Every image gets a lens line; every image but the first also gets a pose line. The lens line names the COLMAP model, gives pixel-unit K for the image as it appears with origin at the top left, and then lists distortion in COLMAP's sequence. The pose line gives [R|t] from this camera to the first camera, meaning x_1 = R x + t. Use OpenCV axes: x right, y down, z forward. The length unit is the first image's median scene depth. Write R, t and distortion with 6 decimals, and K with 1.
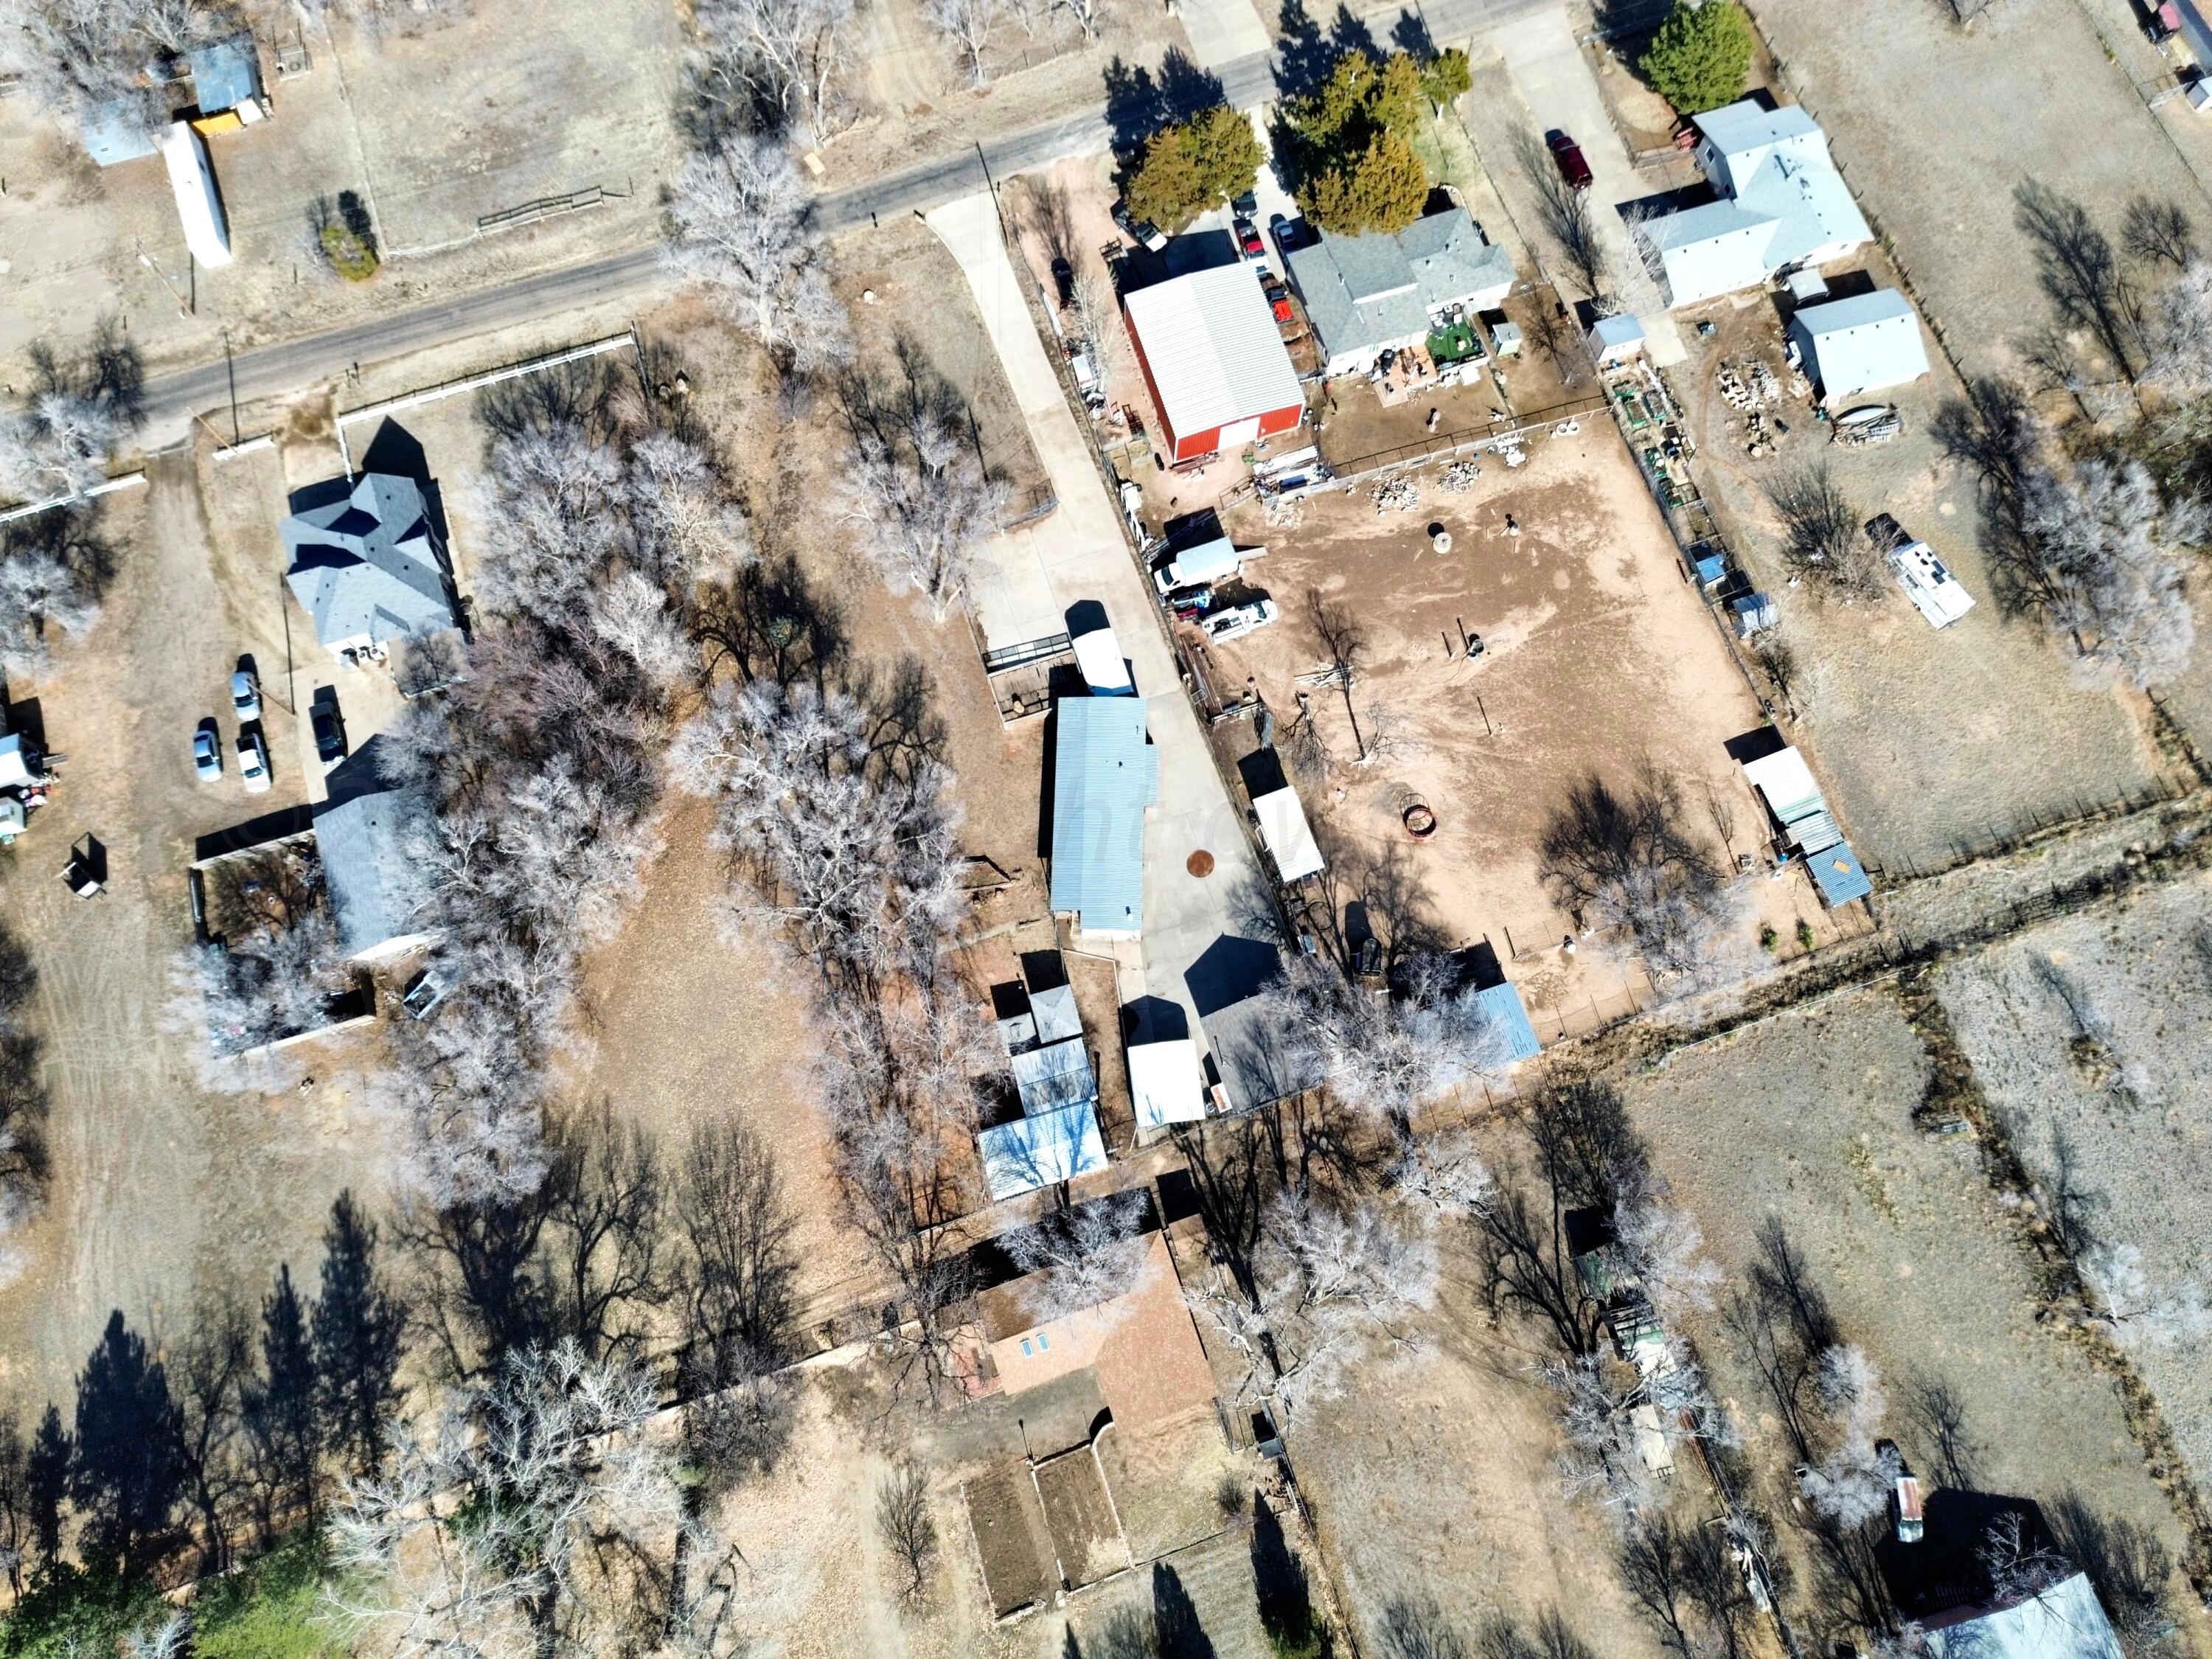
lens RADIAL K [[1574.5, 0, 1115.7], [0, 1574.5, 829.9], [0, 0, 1]] dist [0.058063, -0.060580]
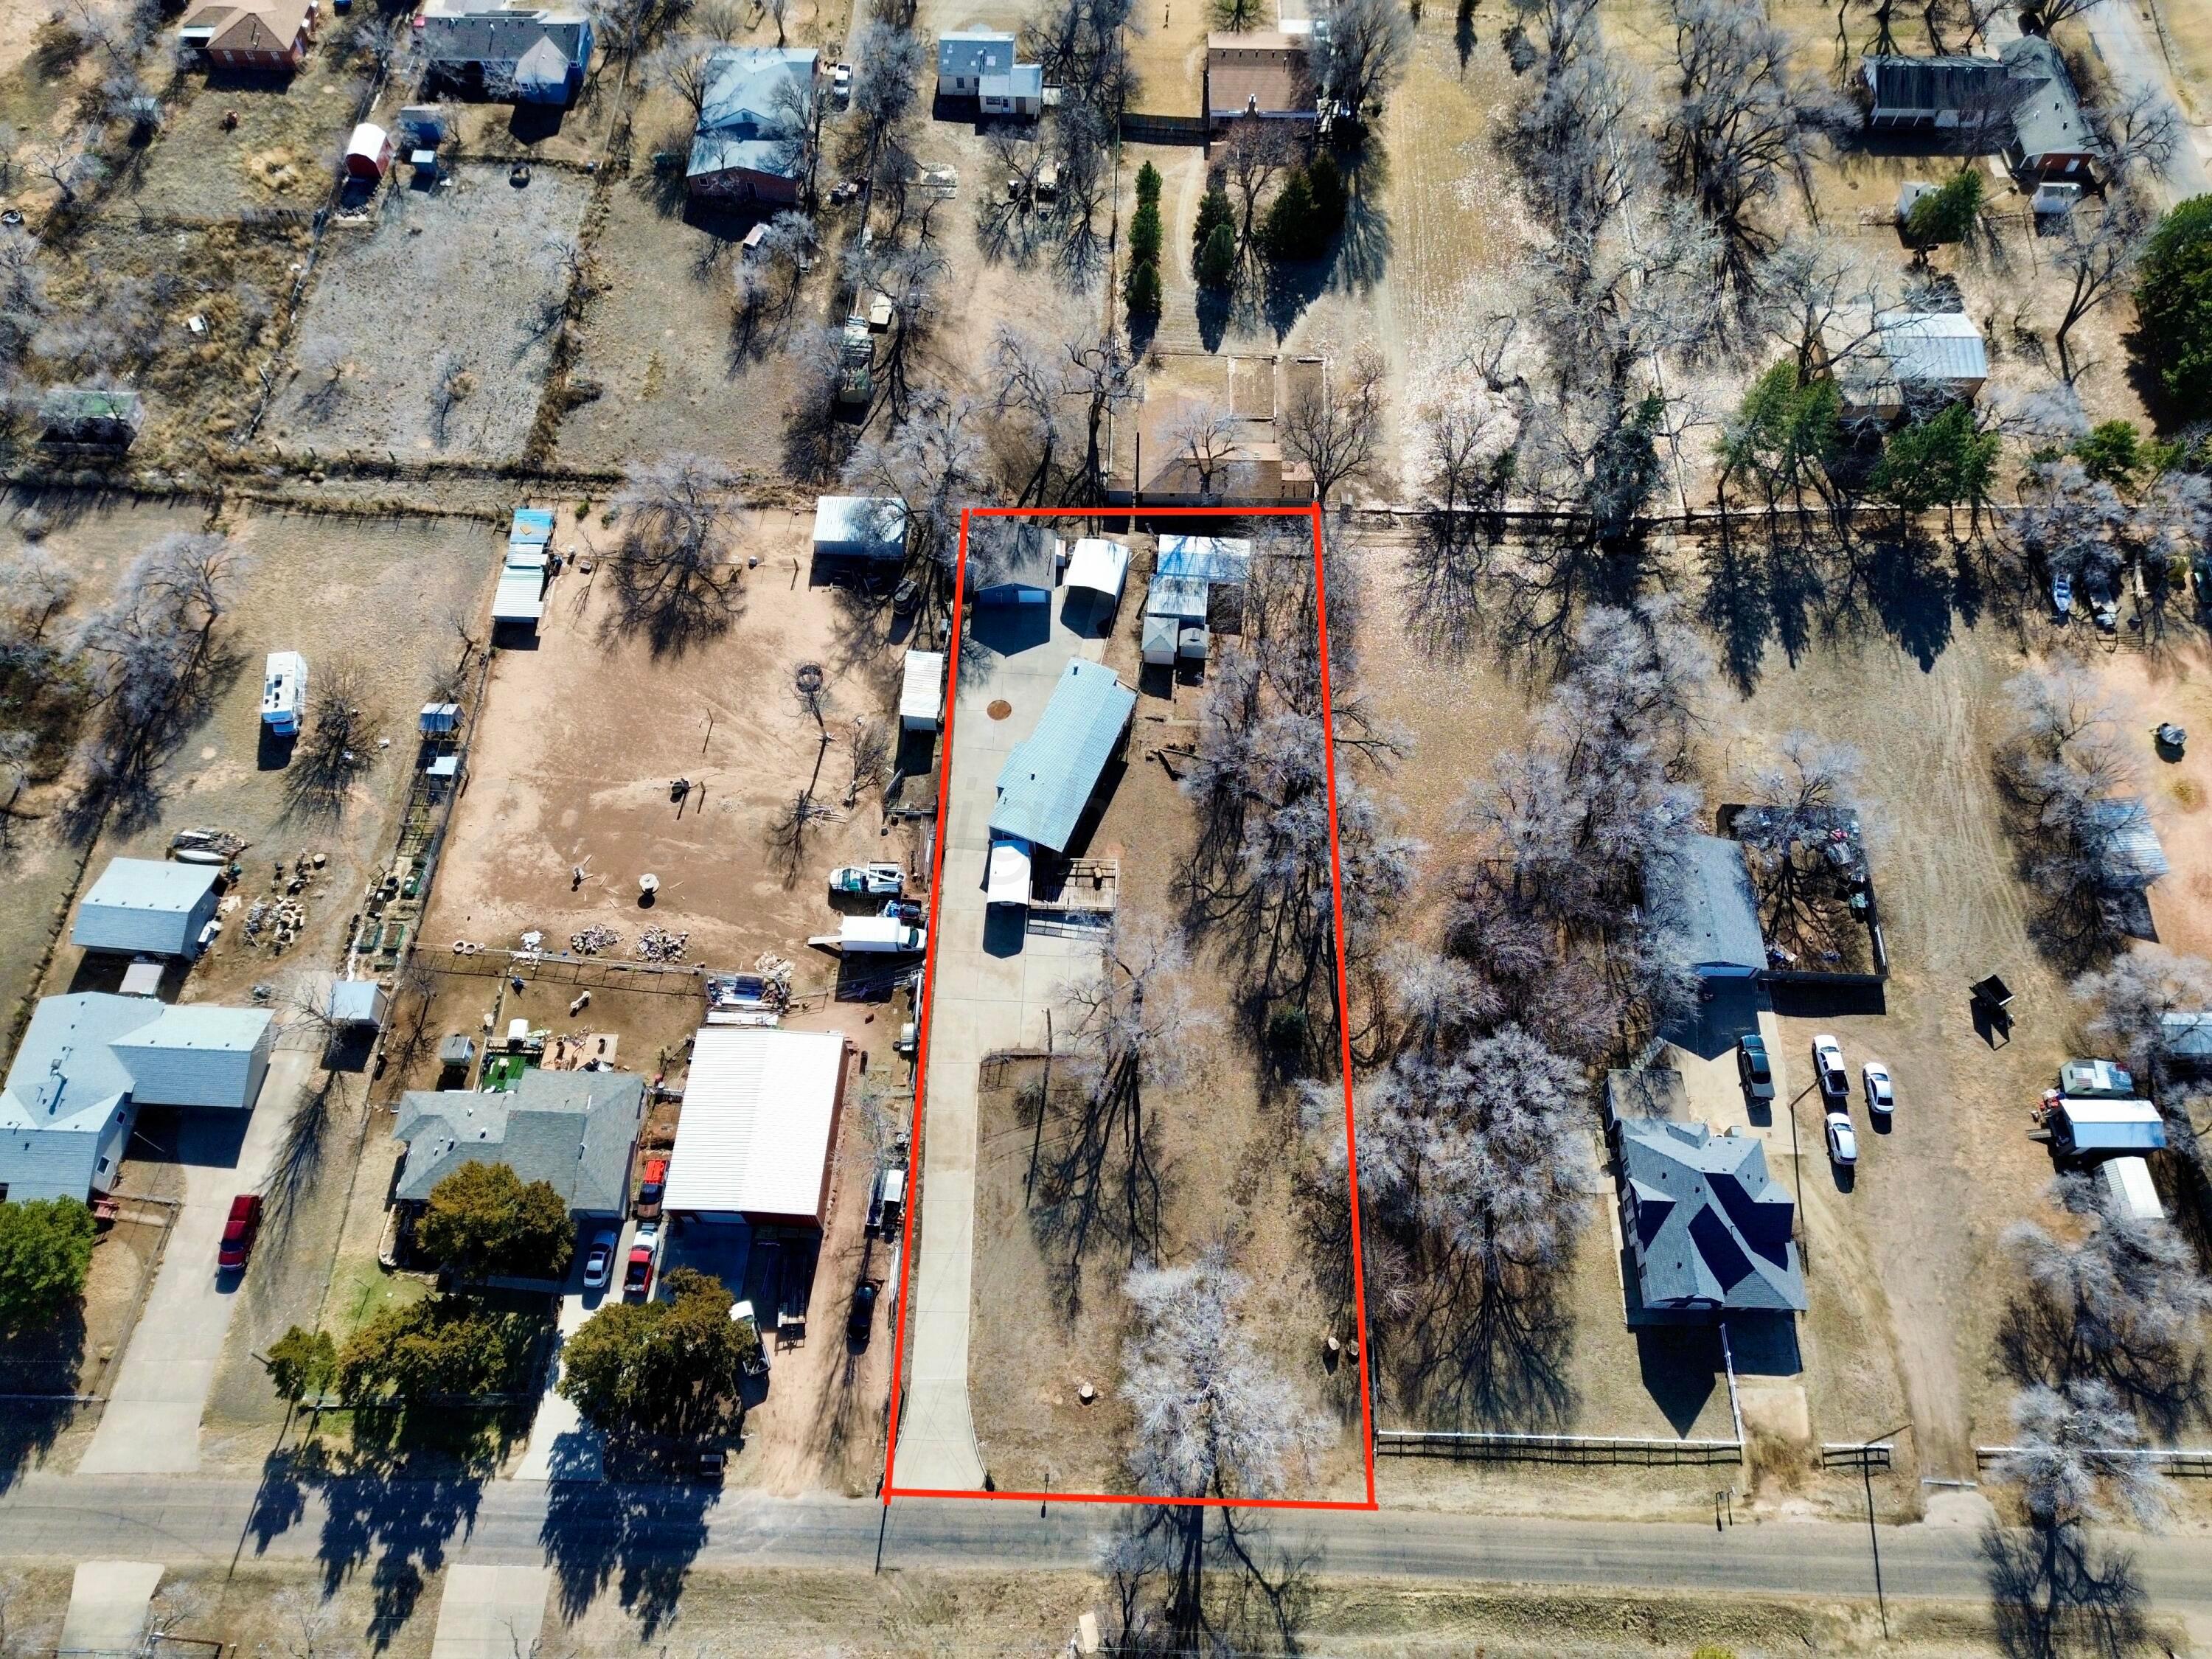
lens RADIAL K [[1574.5, 0, 1115.7], [0, 1574.5, 829.9], [0, 0, 1]] dist [0.058063, -0.060580]
pose [[-0.938113, -0.301132, 0.171067, -0.244501], [0.329778, -0.625823, 0.706818, -0.801739], [-0.105789, 0.719489, 0.686399, 0.253219]]
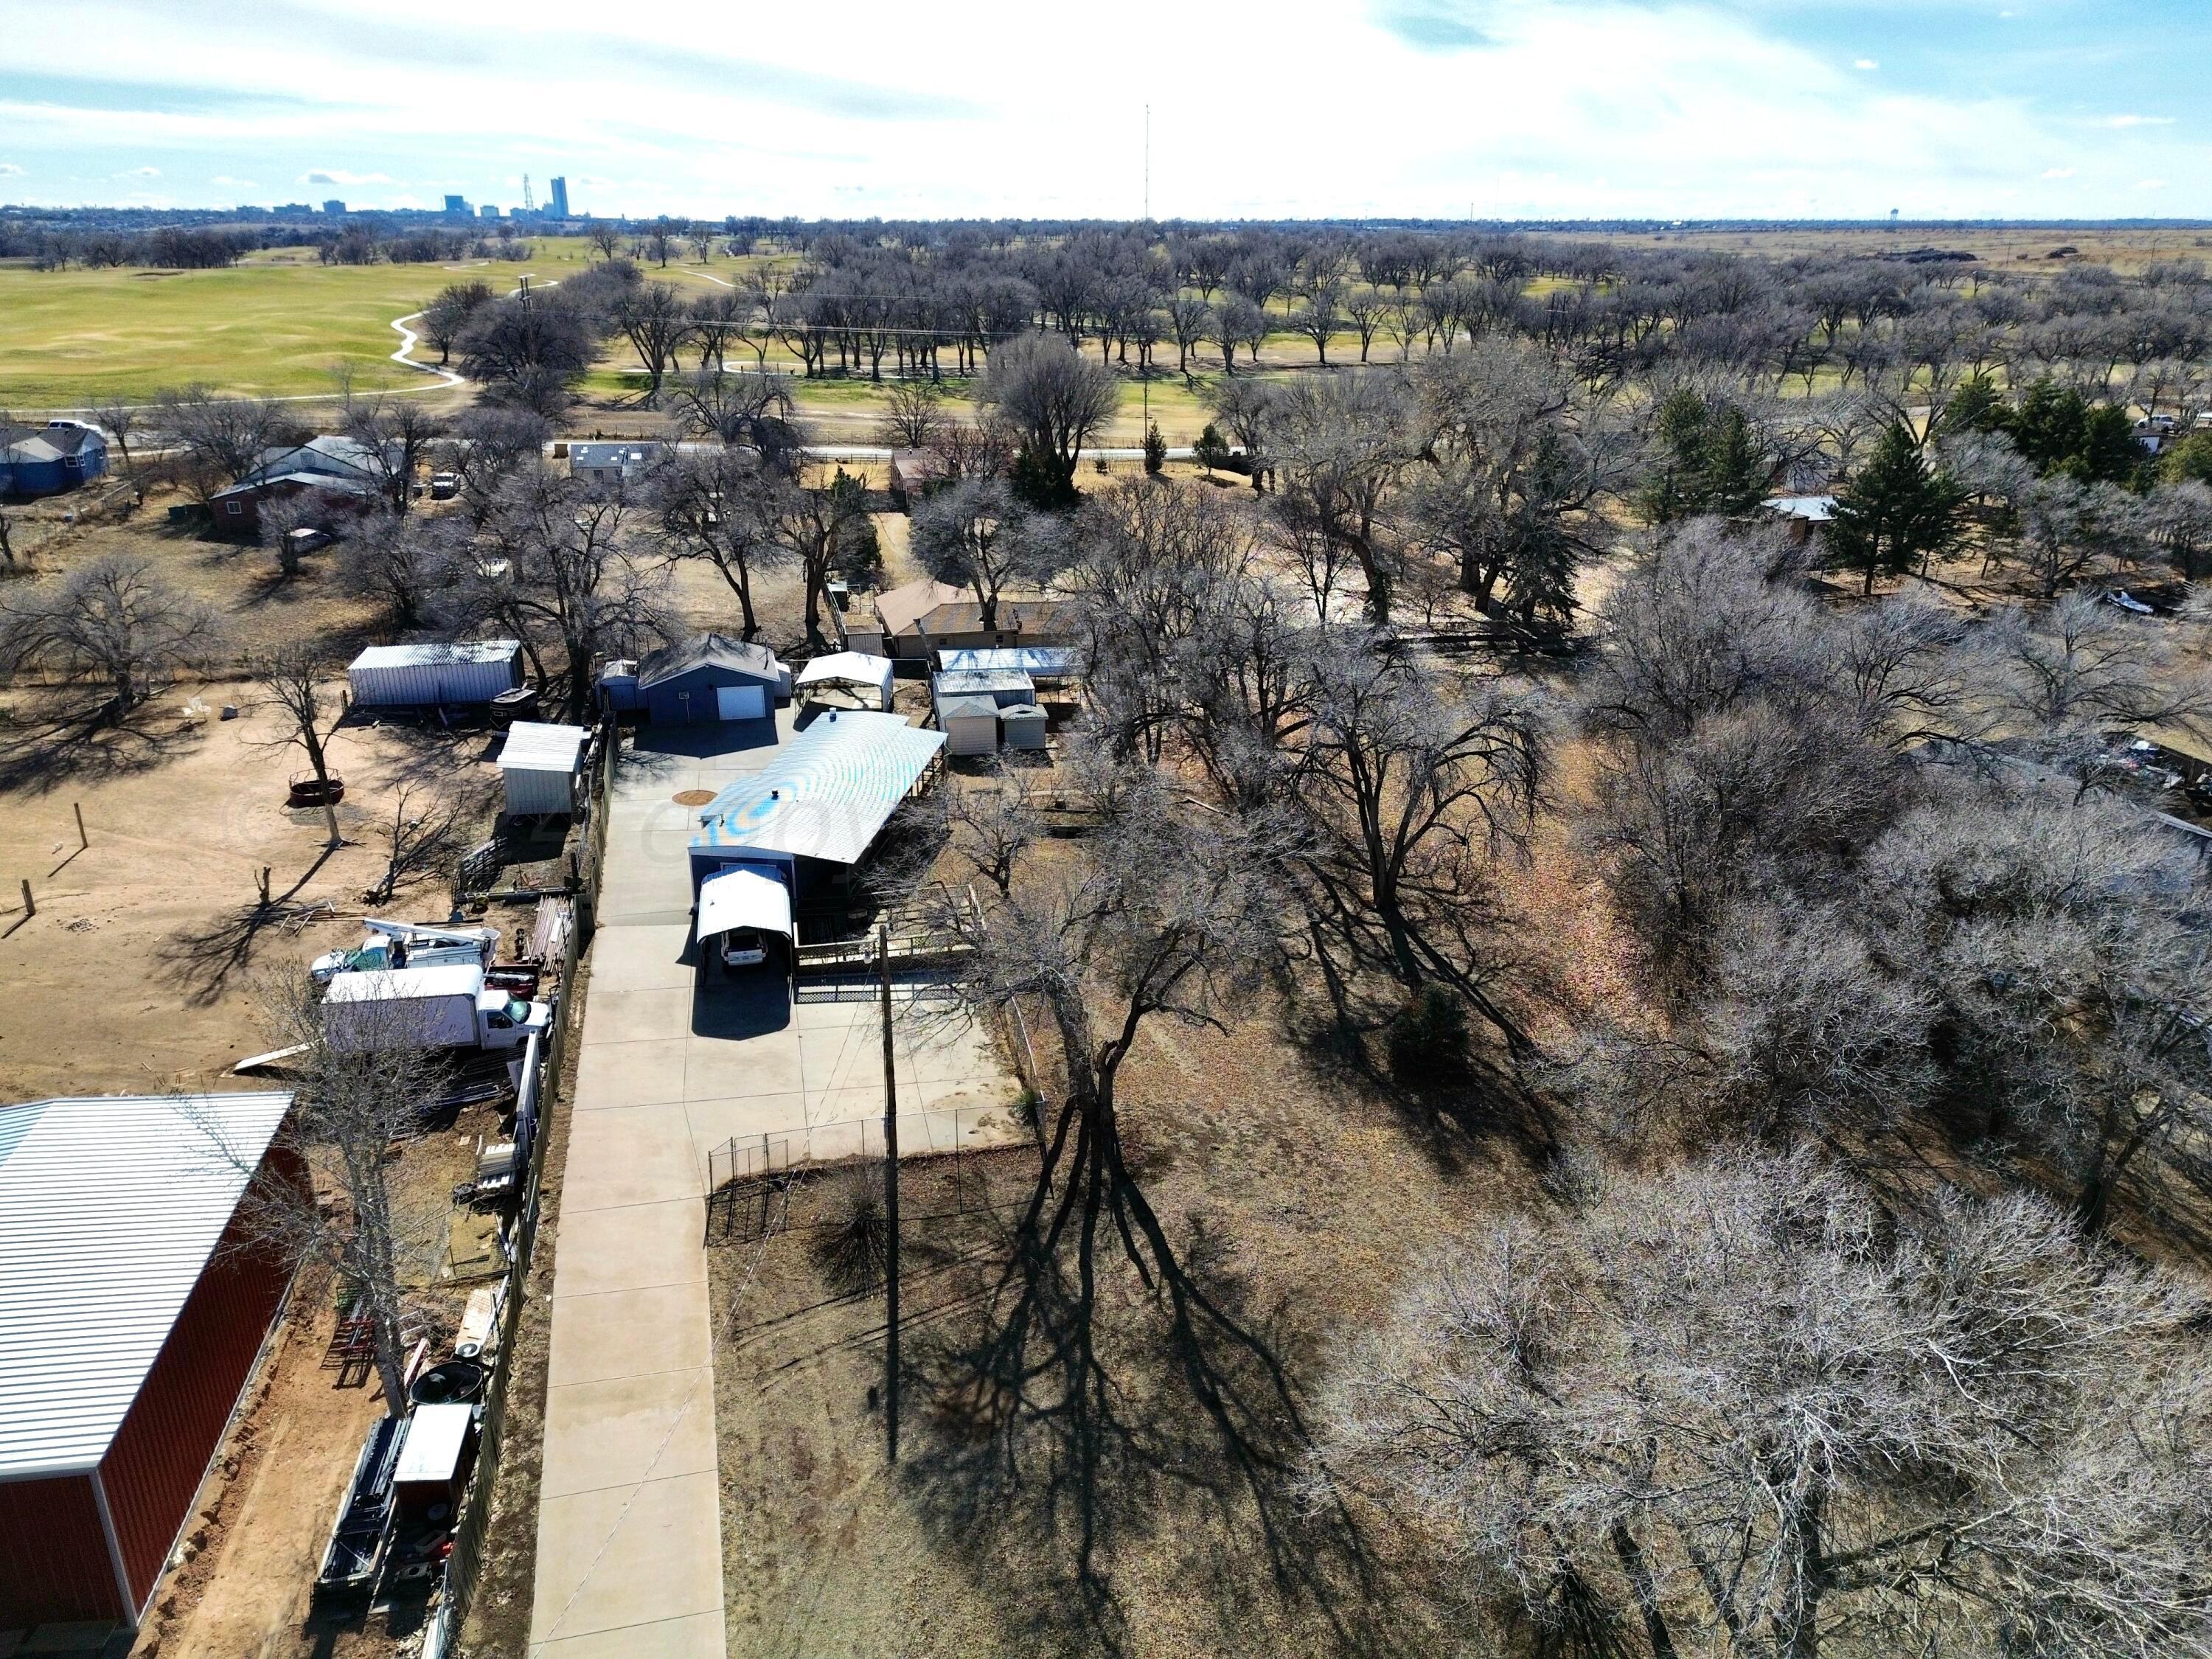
lens RADIAL K [[1574.5, 0, 1115.7], [0, 1574.5, 829.9], [0, 0, 1]] dist [0.058063, -0.060580]
pose [[-0.995508, -0.036500, 0.087357, -0.162633], [0.089720, -0.069091, 0.993568, -0.570750], [-0.030230, 0.996942, 0.072055, 0.937432]]
